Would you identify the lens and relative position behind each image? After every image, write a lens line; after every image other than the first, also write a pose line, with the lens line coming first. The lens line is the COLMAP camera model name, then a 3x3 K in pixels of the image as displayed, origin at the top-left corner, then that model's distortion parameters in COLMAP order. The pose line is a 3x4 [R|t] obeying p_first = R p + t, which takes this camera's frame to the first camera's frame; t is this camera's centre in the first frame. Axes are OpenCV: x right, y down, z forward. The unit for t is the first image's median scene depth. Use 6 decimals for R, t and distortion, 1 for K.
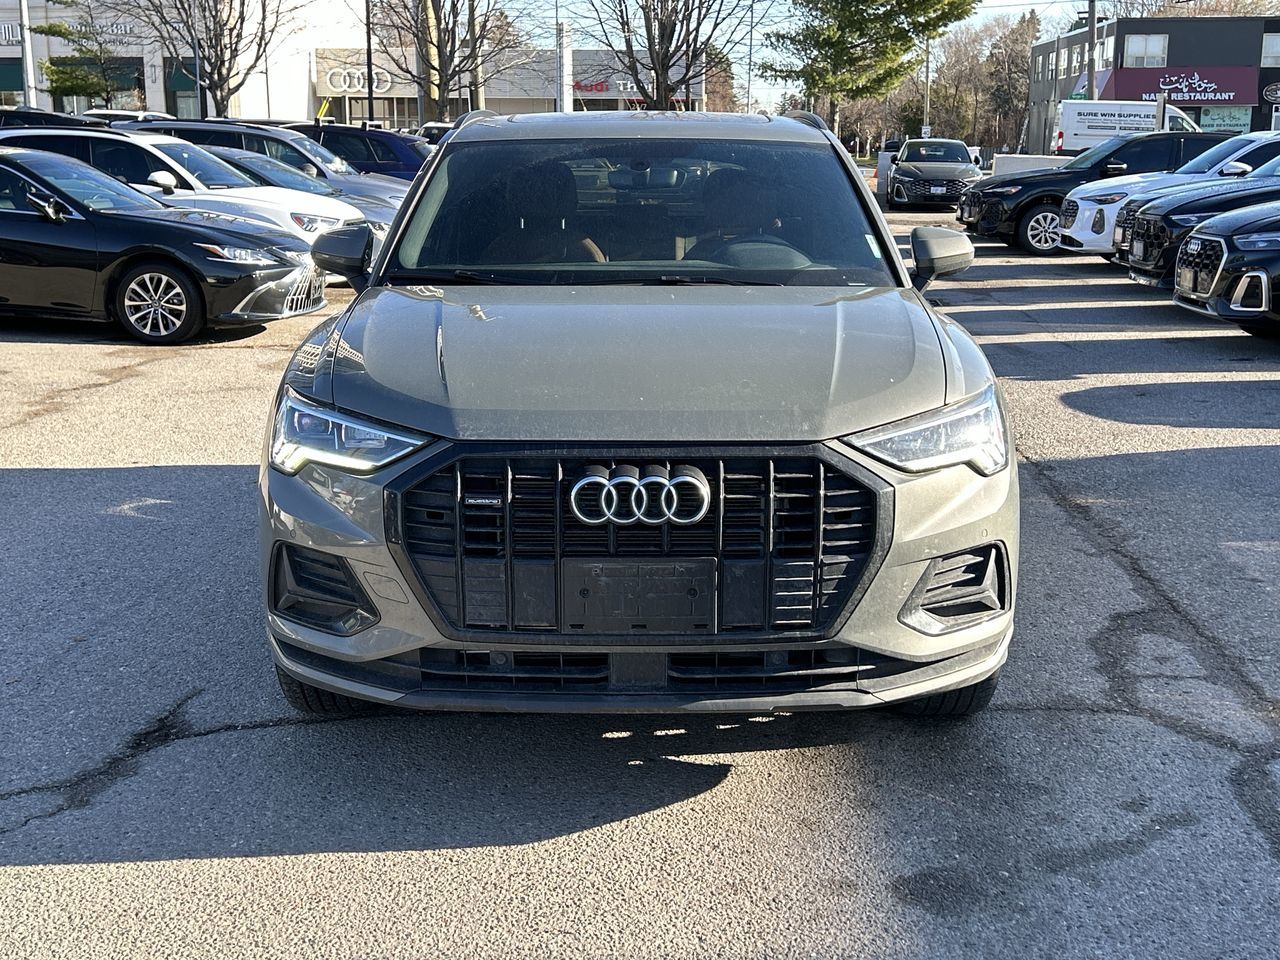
lens RADIAL K [[1597.0, 0, 647.1], [0, 1597.0, 478.7], [0, 0, 1]] dist [0.066992, 0.000000]
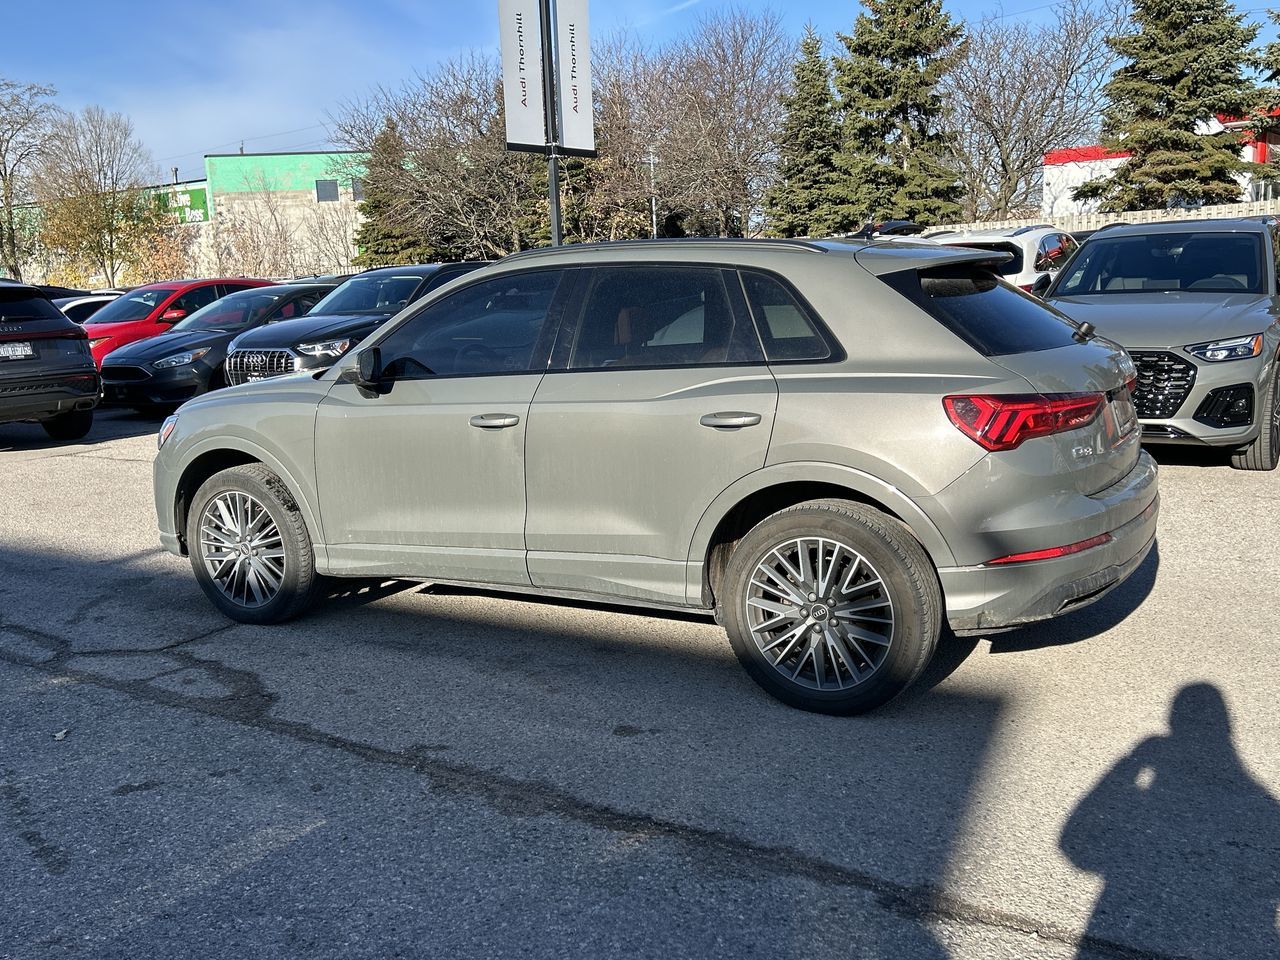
lens RADIAL K [[1189.0, 0, 641.4], [0, 1189.0, 486.1], [0, 0, 1]] dist [0.036300, 0.000000]
pose [[-0.500331, 0.169497, -0.849082, 1.155248], [-0.135448, 0.953256, 0.270106, -0.434172], [0.855174, 0.250149, -0.453985, 2.118998]]
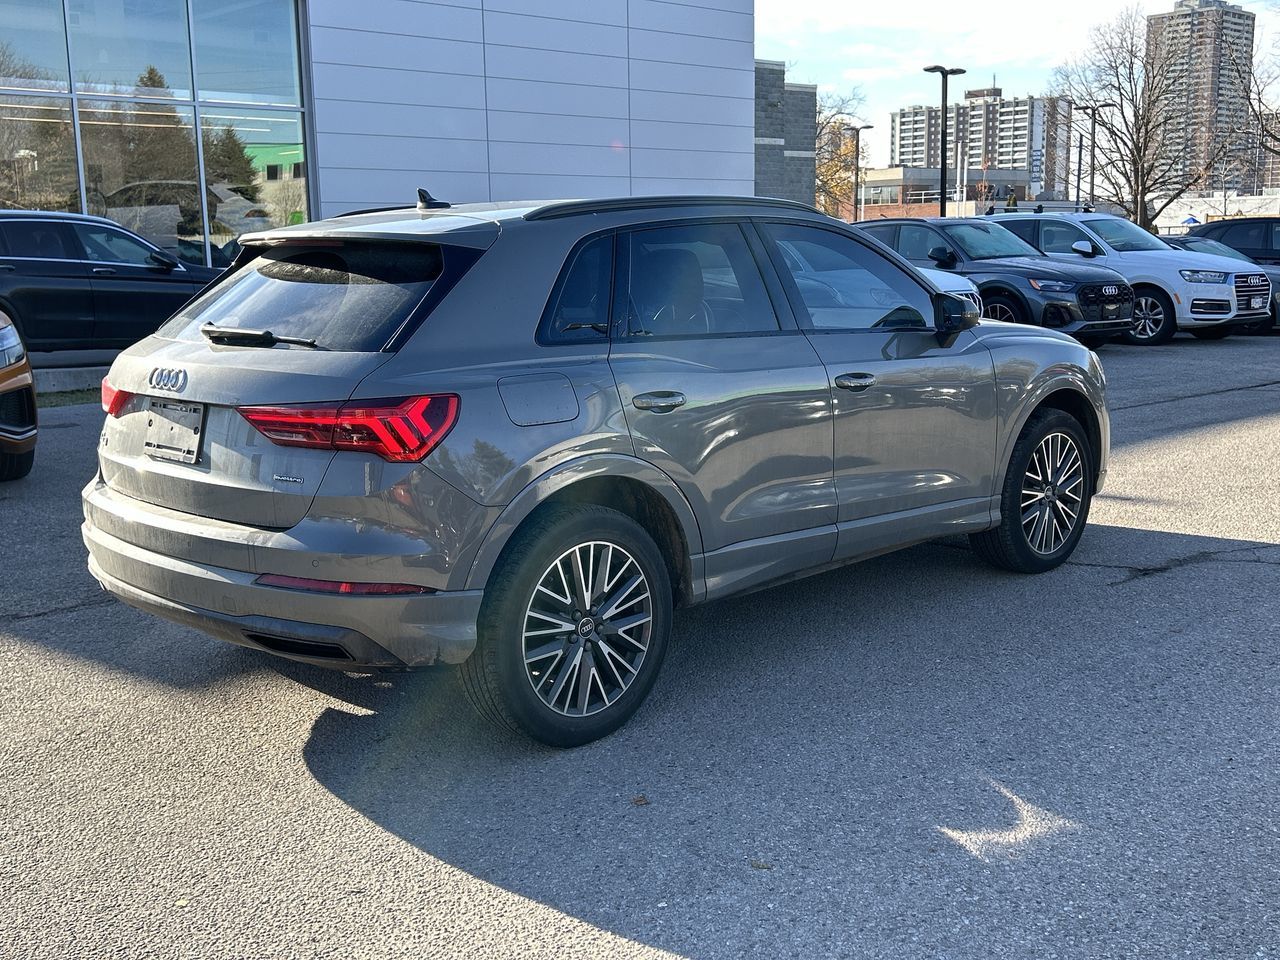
lens RADIAL K [[1391.6, 0, 665.7], [0, 1391.6, 489.5], [0, 0, 1]] dist [0.047548, 0.000000]
pose [[-0.719244, -0.118018, 0.684660, -0.998735], [0.153484, 0.934127, 0.322256, -0.506624], [-0.677592, 0.336865, -0.653752, 2.432521]]
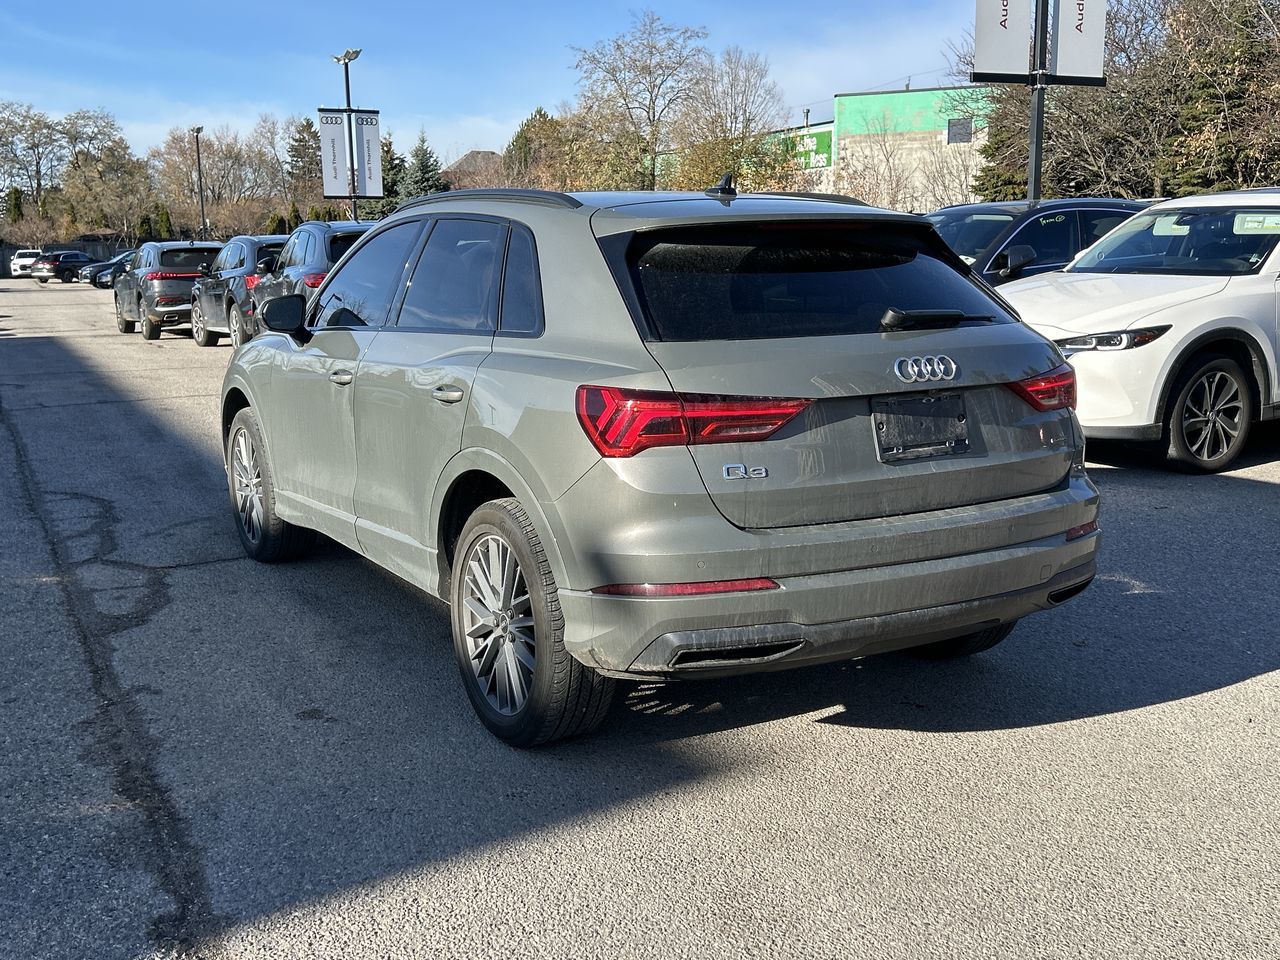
lens RADIAL K [[1349.7, 0, 649.8], [0, 1349.7, 483.3], [0, 0, 1]] dist [0.049431, 0.000000]
pose [[-0.862155, 0.094971, -0.497665, 0.619781], [-0.093494, 0.935582, 0.340508, -0.527953], [0.497944, 0.340099, -0.797737, 2.643045]]
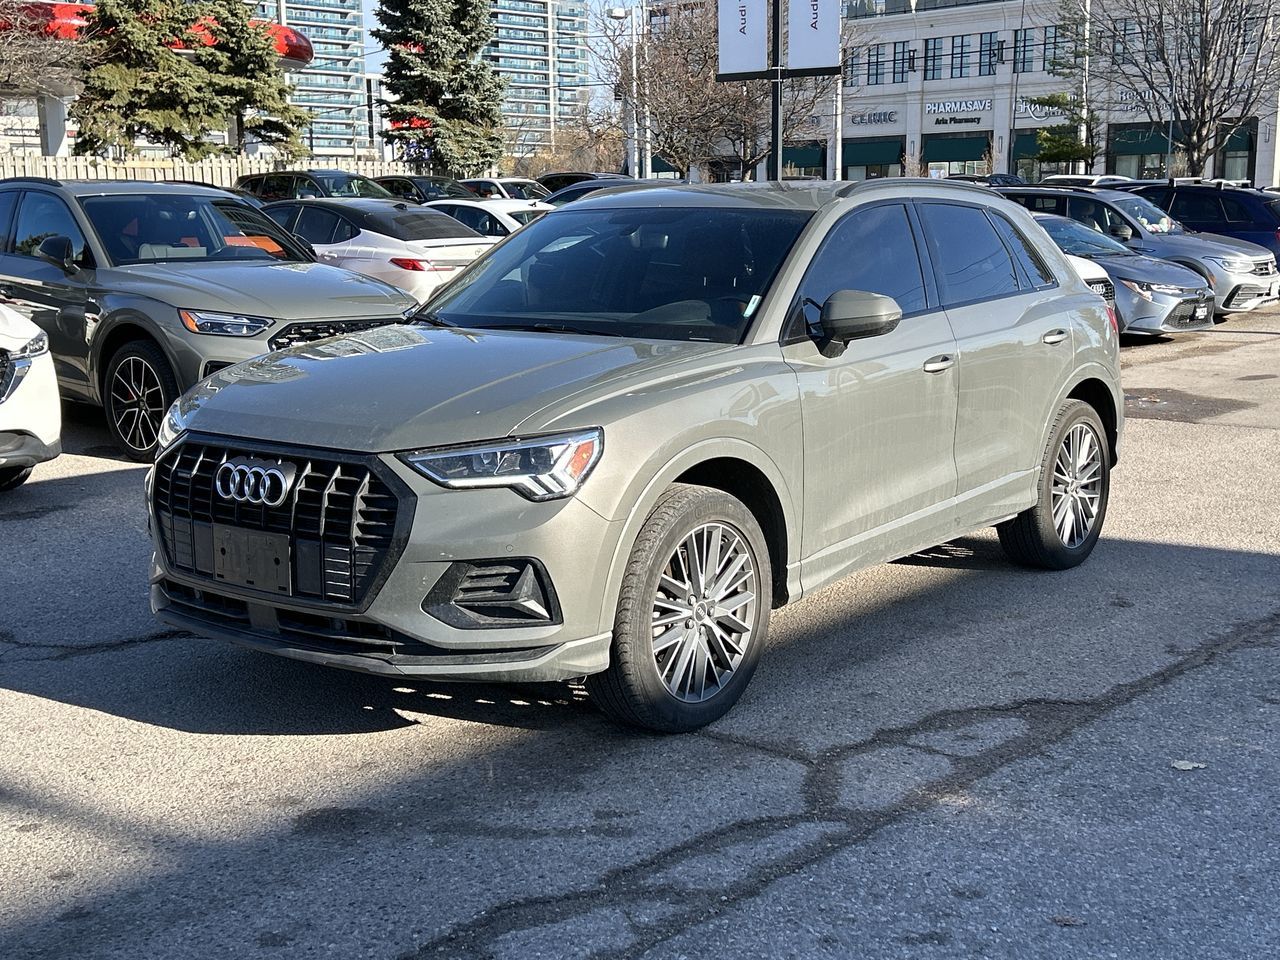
lens RADIAL K [[1597.0, 0, 650.3], [0, 1597.0, 474.1], [0, 0, 1]] dist [0.066992, 0.000000]
pose [[0.790503, 0.092801, -0.605387, 0.915115], [-0.116372, 0.993206, 0.000295, -0.029415], [0.601301, 0.070217, 0.795931, 0.126668]]
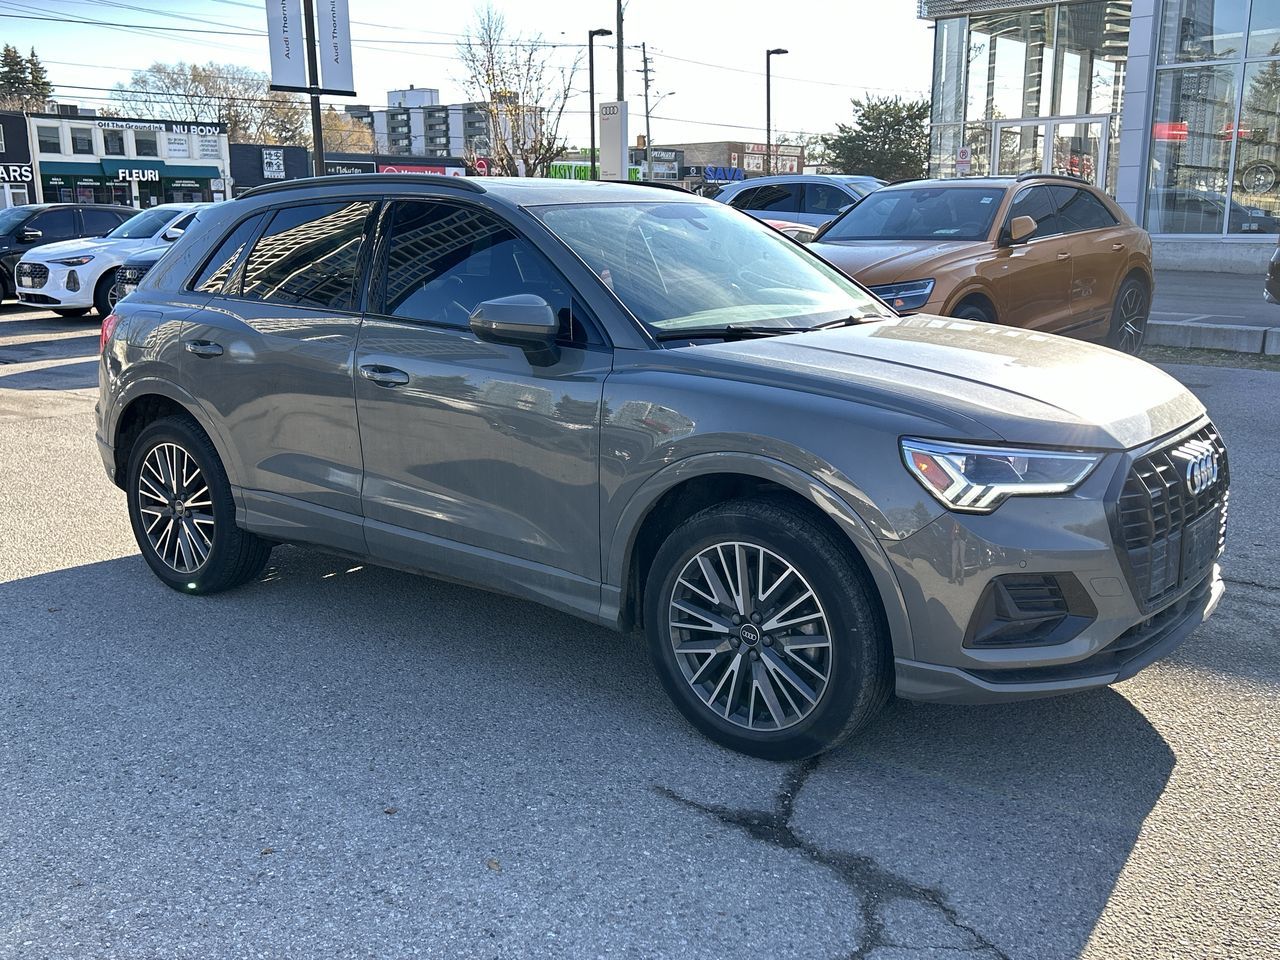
lens RADIAL K [[1261.0, 0, 633.8], [0, 1261.0, 480.5], [0, 0, 1]] dist [0.039712, 0.000000]
pose [[0.614895, -0.171137, 0.769816, -0.949940], [0.170357, 0.981946, 0.082223, -0.125324], [-0.769989, 0.080585, 0.632948, 0.608276]]
